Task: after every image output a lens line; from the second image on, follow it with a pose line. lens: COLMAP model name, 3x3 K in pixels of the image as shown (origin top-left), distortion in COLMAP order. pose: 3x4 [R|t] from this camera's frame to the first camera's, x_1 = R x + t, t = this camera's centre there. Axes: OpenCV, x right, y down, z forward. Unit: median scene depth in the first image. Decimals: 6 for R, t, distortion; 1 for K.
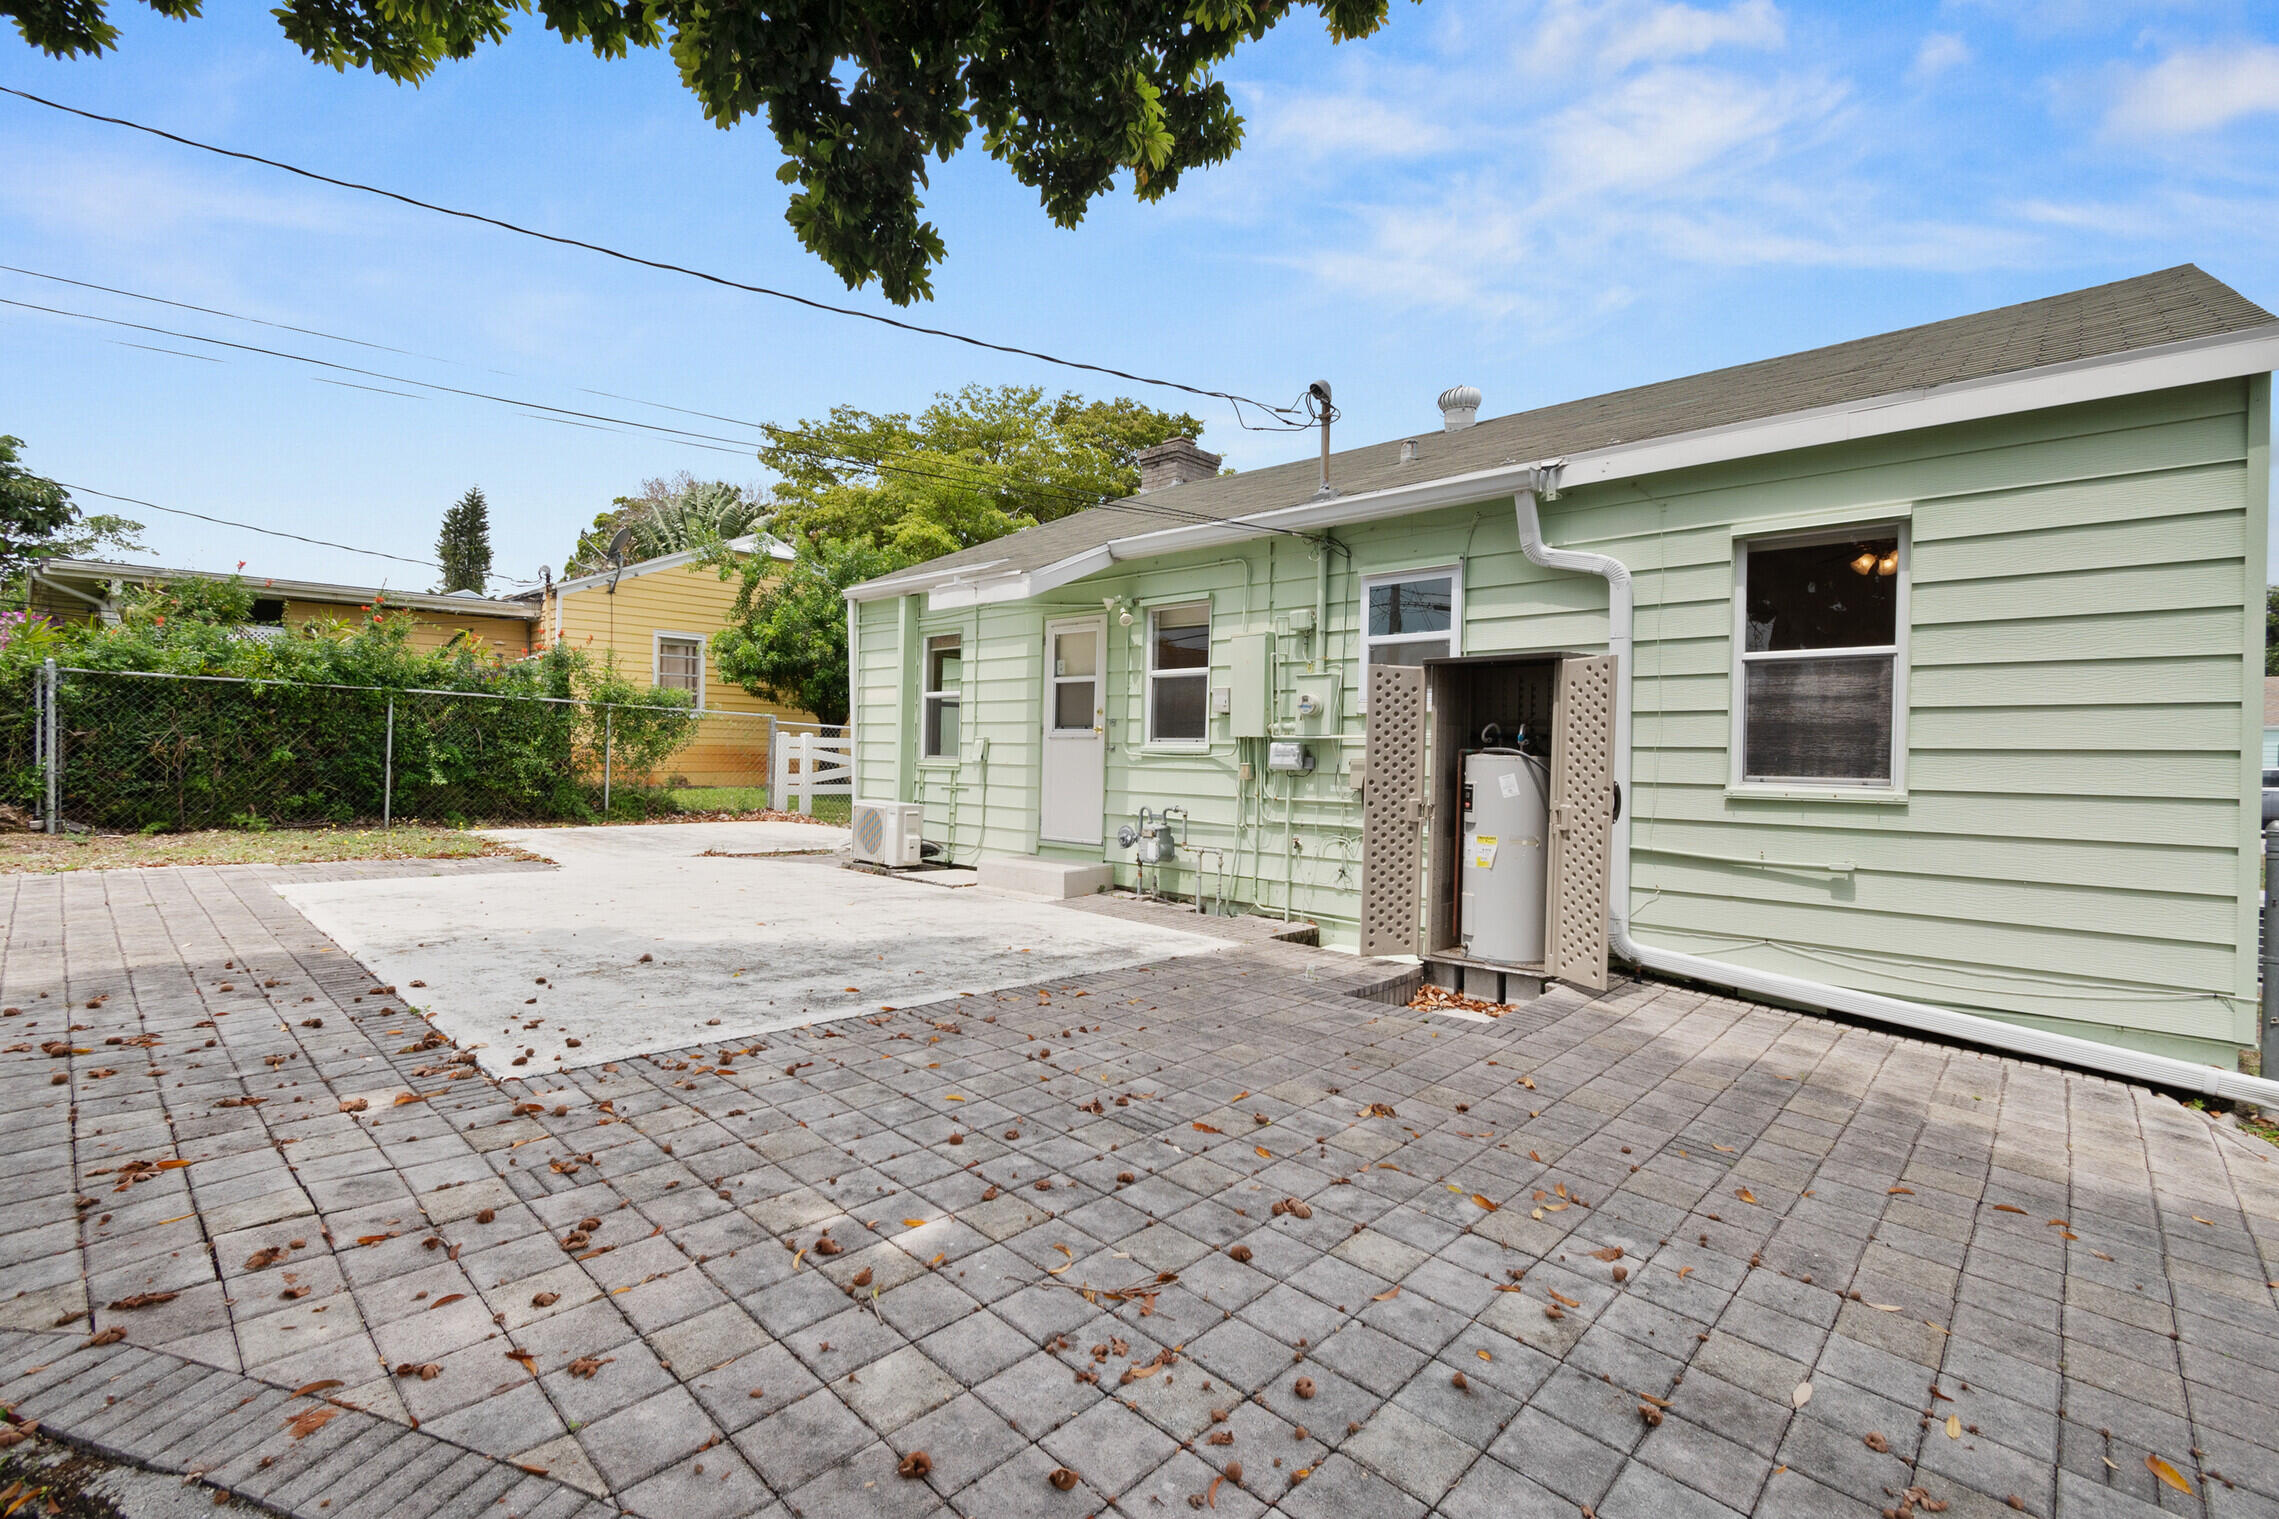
lens RADIAL K [[1023.8, 0, 1143.7], [0, 1023.8, 759.5], [0, 0, 1]] dist [-0.002072, -0.000511]
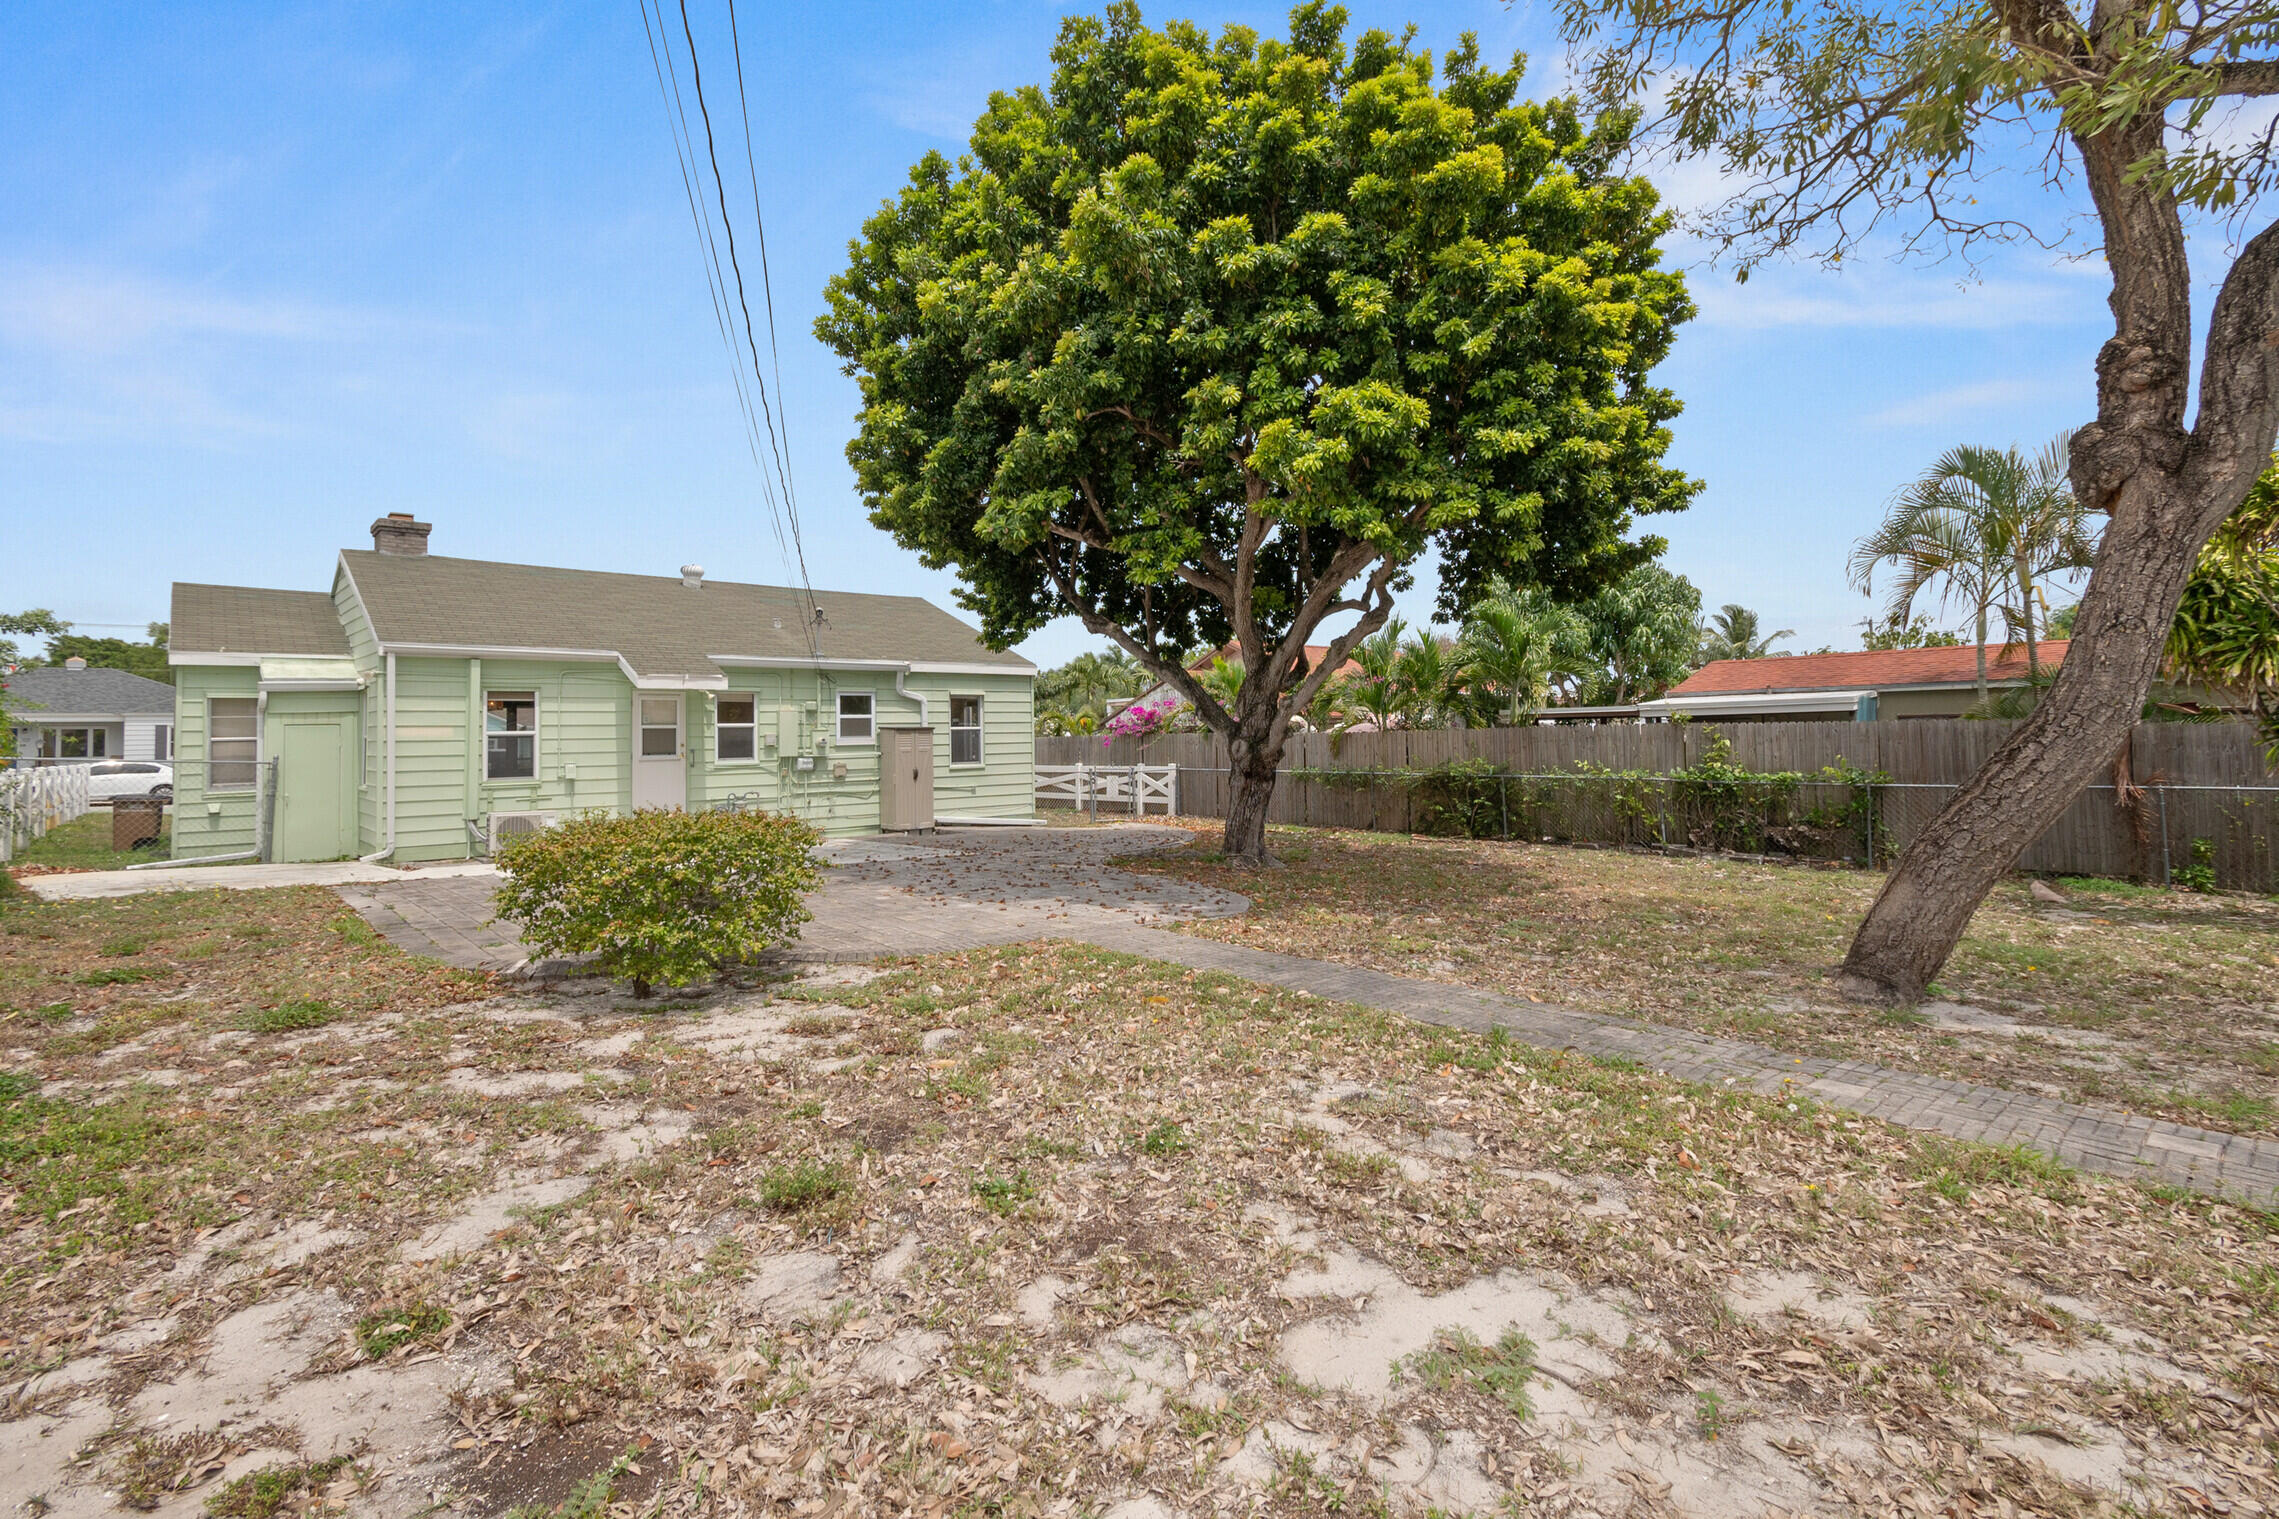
lens RADIAL K [[1023.8, 0, 1142.7], [0, 1023.8, 751.3], [0, 0, 1]] dist [-0.002072, -0.000511]
pose [[0.079386, -0.034138, 0.996259, -2.005706], [0.021845, 0.999233, 0.032499, -0.086786], [-0.996605, 0.019183, 0.080071, 0.051042]]
